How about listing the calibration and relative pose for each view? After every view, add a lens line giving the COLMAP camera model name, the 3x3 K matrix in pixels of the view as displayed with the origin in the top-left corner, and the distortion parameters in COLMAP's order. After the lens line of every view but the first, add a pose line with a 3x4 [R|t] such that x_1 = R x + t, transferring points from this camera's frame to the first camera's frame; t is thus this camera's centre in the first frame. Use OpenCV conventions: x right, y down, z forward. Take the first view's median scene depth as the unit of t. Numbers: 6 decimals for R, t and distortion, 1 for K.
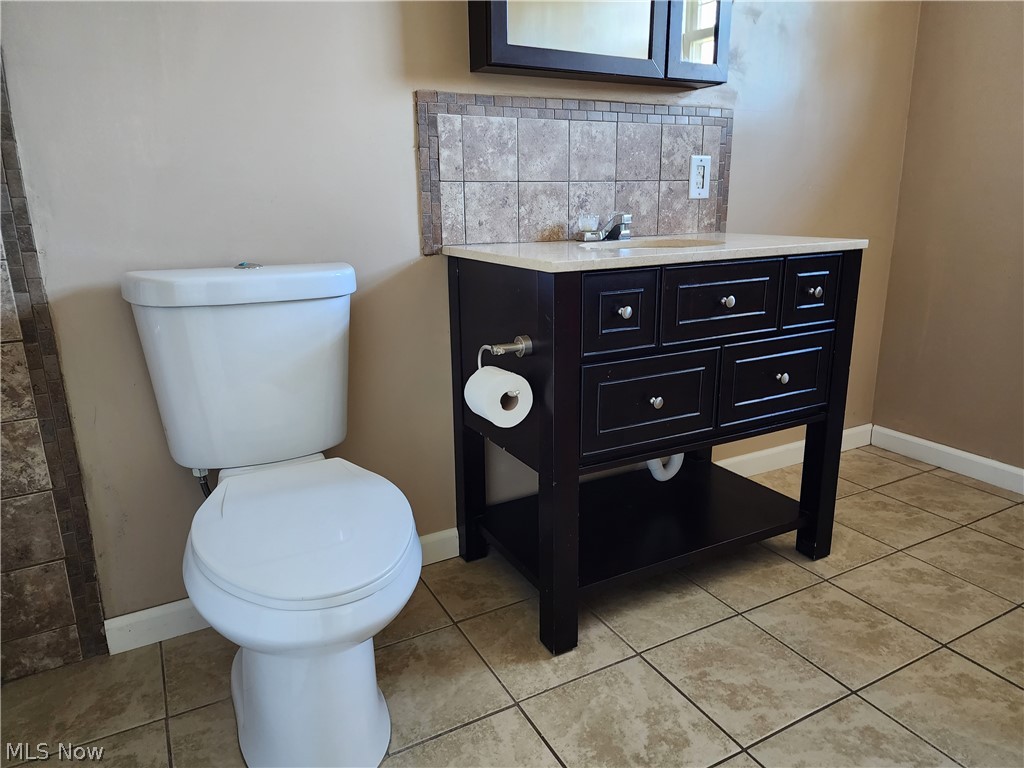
lens RADIAL K [[686.7, 0, 514.0], [0, 686.7, 385.9], [0, 0, 1]] dist [0.066669, -0.056325]
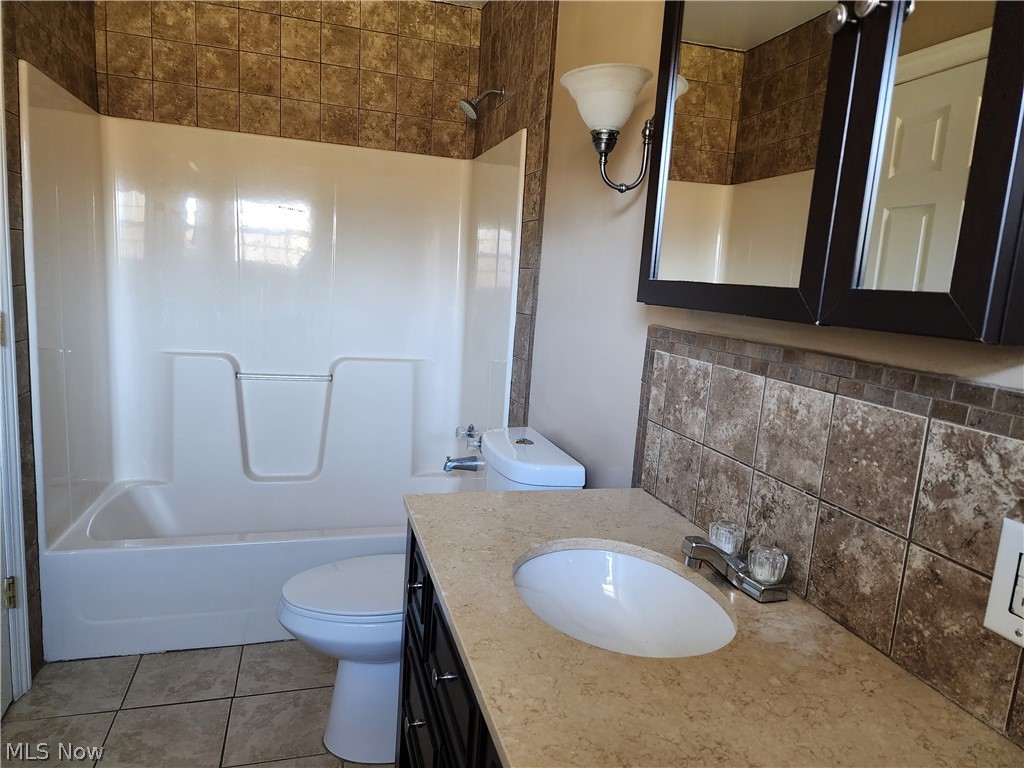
lens RADIAL K [[686.7, 0, 513.2], [0, 686.7, 383.3], [0, 0, 1]] dist [0.066669, -0.056325]
pose [[-0.216576, 0.152653, -0.964257, 0.716206], [-0.305709, 0.927420, 0.215485, -0.439540], [0.927166, 0.341451, -0.154190, 0.883873]]
